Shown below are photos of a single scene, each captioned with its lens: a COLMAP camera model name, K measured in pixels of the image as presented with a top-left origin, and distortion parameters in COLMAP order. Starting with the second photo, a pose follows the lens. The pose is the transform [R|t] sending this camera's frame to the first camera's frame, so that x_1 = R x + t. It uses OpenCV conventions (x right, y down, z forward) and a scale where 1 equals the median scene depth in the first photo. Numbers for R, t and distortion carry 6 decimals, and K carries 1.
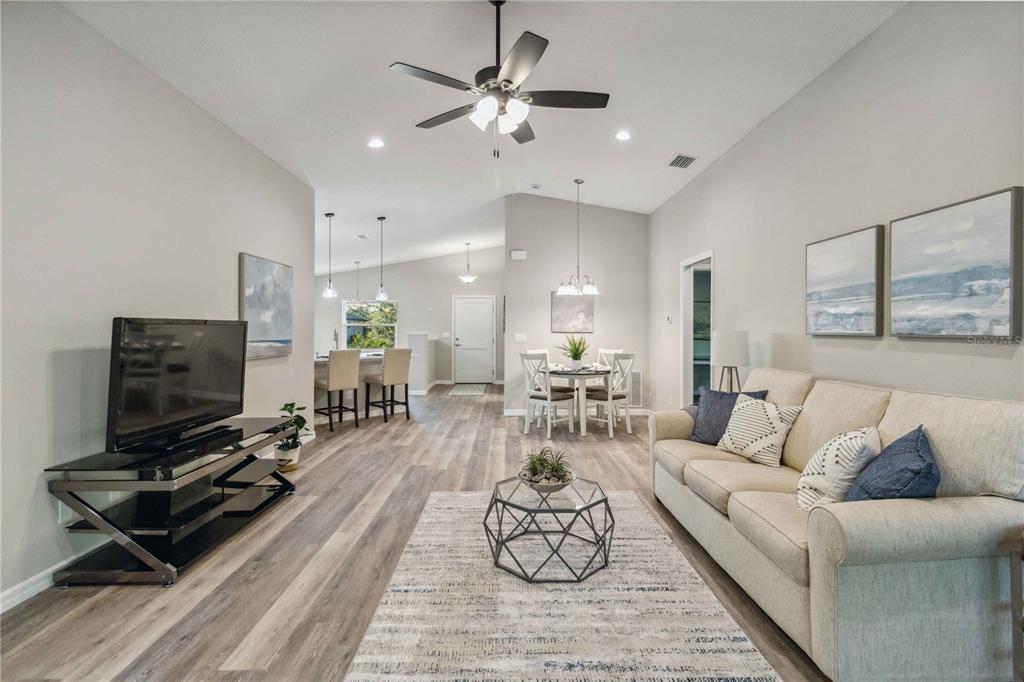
lens RADIAL K [[477.0, 0, 510.1], [0, 477.0, 324.3], [0, 0, 1]] dist [0.001318, 0.000206]
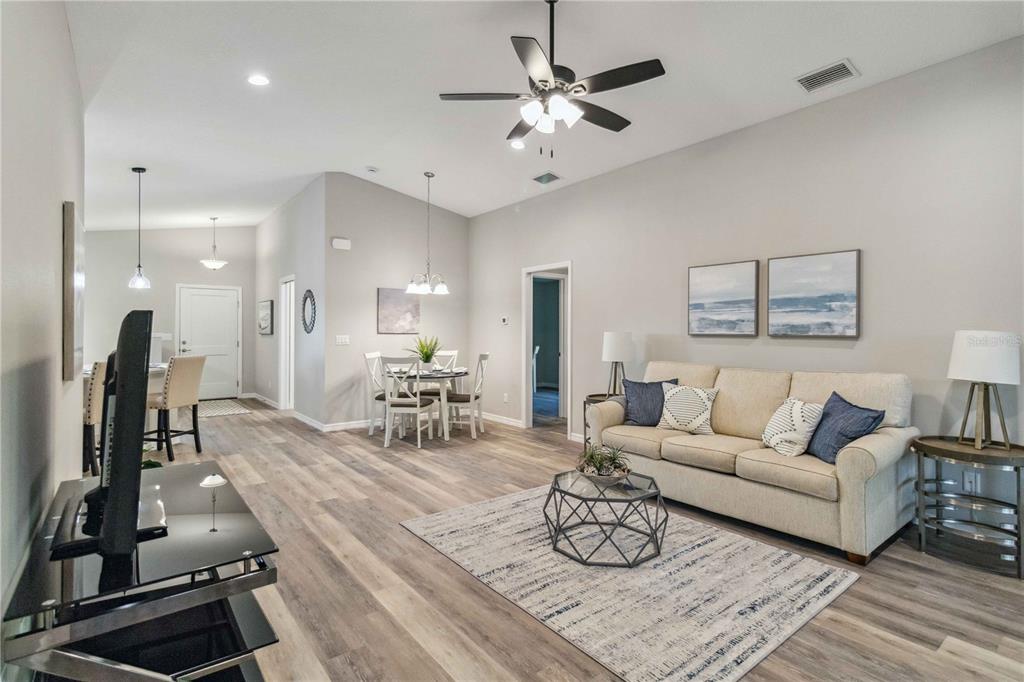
lens RADIAL K [[500.6, 0, 513.5], [0, 500.6, 324.3], [0, 0, 1]] dist [0.004208, -0.001710]
pose [[0.792816, 0.008105, 0.609407, -0.670307], [-0.008443, 0.999962, -0.002314, -0.000844], [-0.609403, -0.003310, 0.792854, 0.210337]]
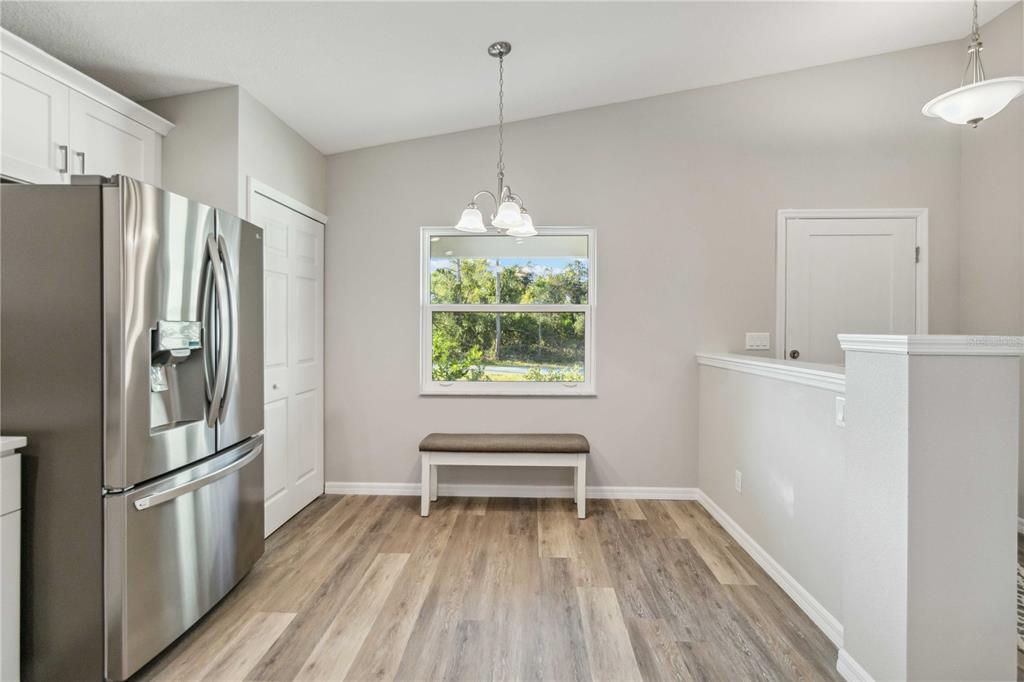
lens RADIAL K [[477.0, 0, 511.9], [0, 477.0, 326.6], [0, 0, 1]] dist [0.001318, 0.000206]
pose [[0.998980, 0.002923, -0.045050, -1.032415], [-0.002229, 0.999878, 0.015429, 0.034530], [0.045090, -0.015313, 0.998866, 2.557794]]
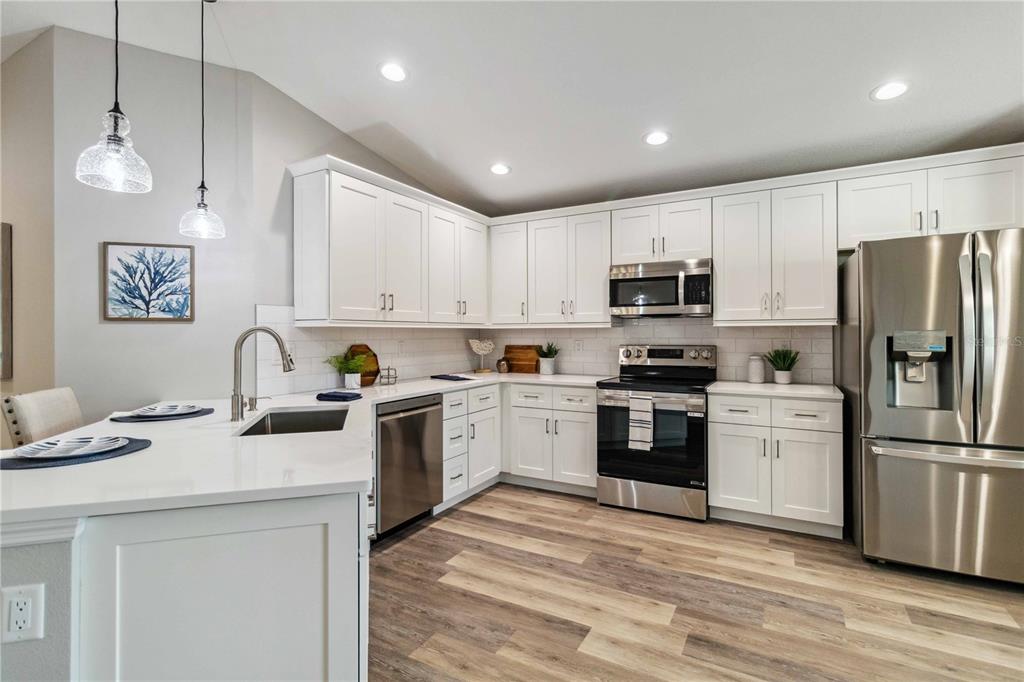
lens RADIAL K [[477.0, 0, 518.9], [0, 477.0, 333.7], [0, 0, 1]] dist [0.001318, 0.000206]
pose [[-0.493444, -0.000299, -0.869777, -0.434380], [0.015905, 0.999830, -0.009367, 0.040357], [0.869632, -0.018456, -0.493355, 2.954052]]
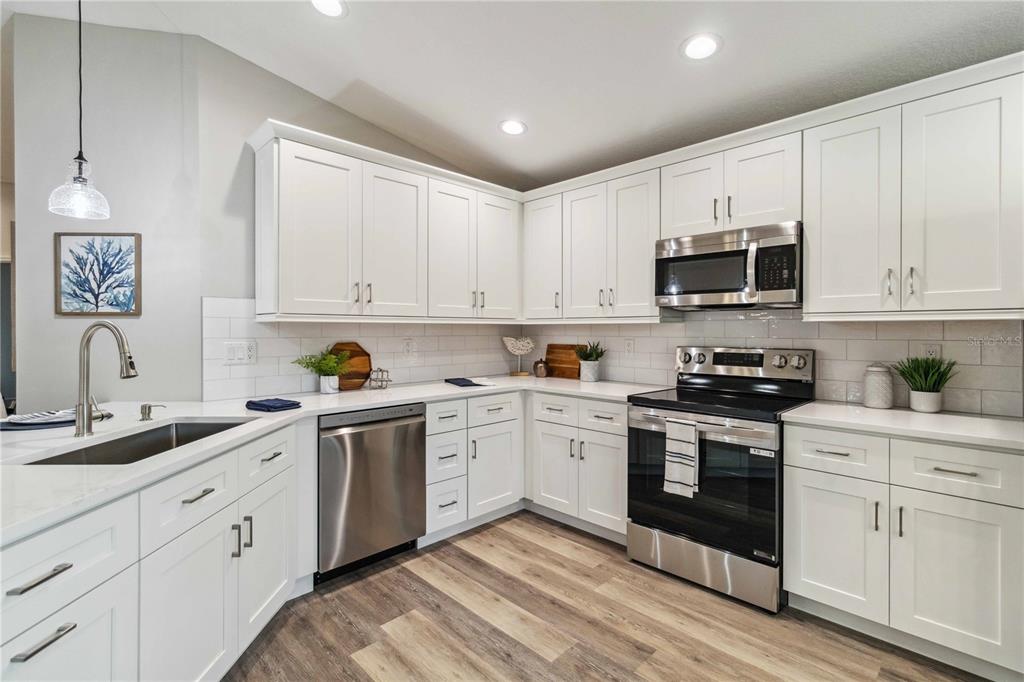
lens RADIAL K [[477.0, 0, 518.5], [0, 477.0, 331.8], [0, 0, 1]] dist [0.001318, 0.000206]
pose [[-0.712245, 0.000592, -0.701931, -0.796272], [0.008336, 0.999936, -0.007615, 0.038367], [0.701882, -0.011275, -0.712204, 3.023642]]
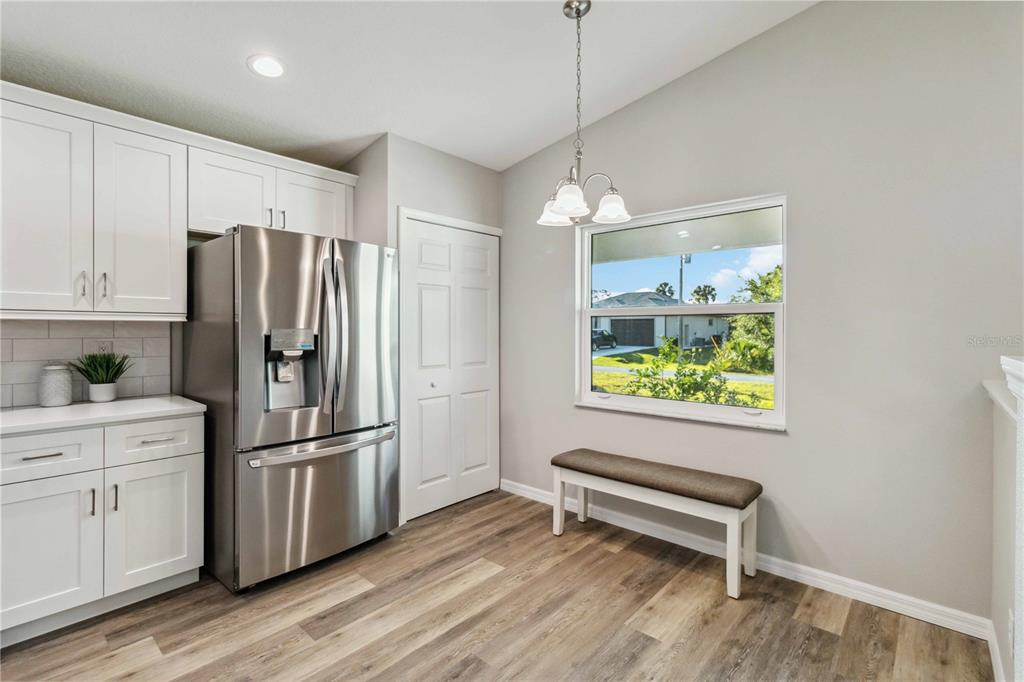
lens RADIAL K [[477.0, 0, 509.4], [0, 477.0, 327.8], [0, 0, 1]] dist [0.001318, 0.000206]
pose [[0.738610, -0.001366, -0.674132, -0.681445], [0.008319, 0.999940, 0.007089, 0.033659], [0.674082, -0.010844, 0.738577, 2.803400]]
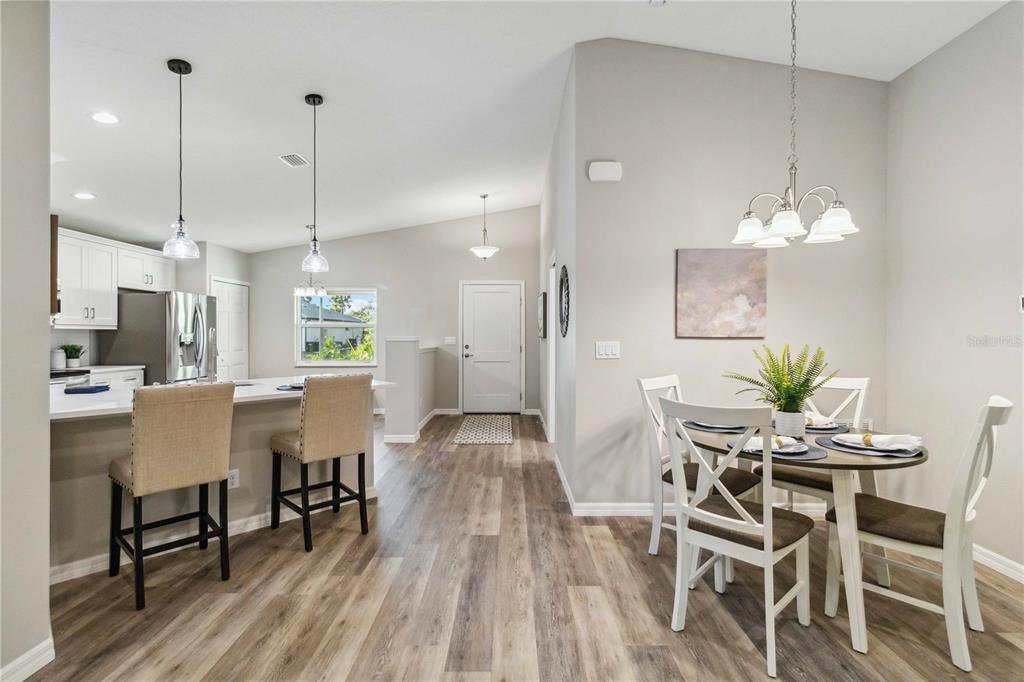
lens RADIAL K [[477.0, 0, 508.6], [0, 477.0, 335.4], [0, 0, 1]] dist [0.001318, 0.000206]
pose [[0.999922, 0.000151, -0.012528, -0.164221], [0.000059, 0.999859, 0.016818, 0.015927], [0.012528, -0.016817, 0.999780, 1.241427]]
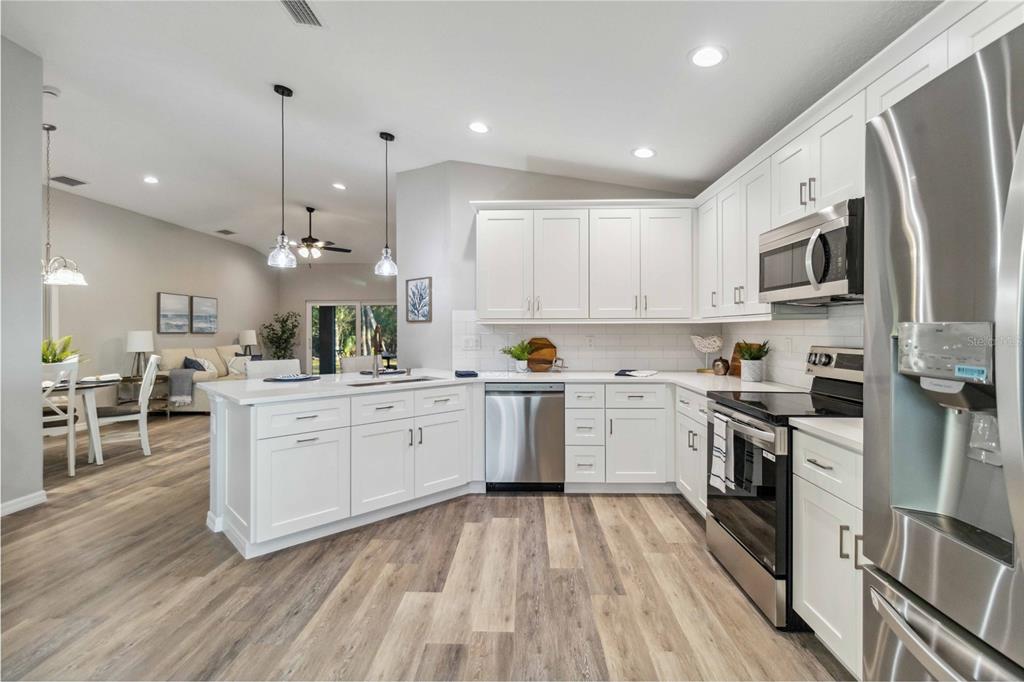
lens RADIAL K [[477.0, 0, 517.0], [0, 477.0, 330.6], [0, 0, 1]] dist [0.001318, 0.000206]
pose [[-0.999440, 0.001218, 0.033445, -1.224844], [0.000770, 0.999910, -0.013404, 0.047012], [-0.033459, -0.013371, -0.999351, 3.467049]]
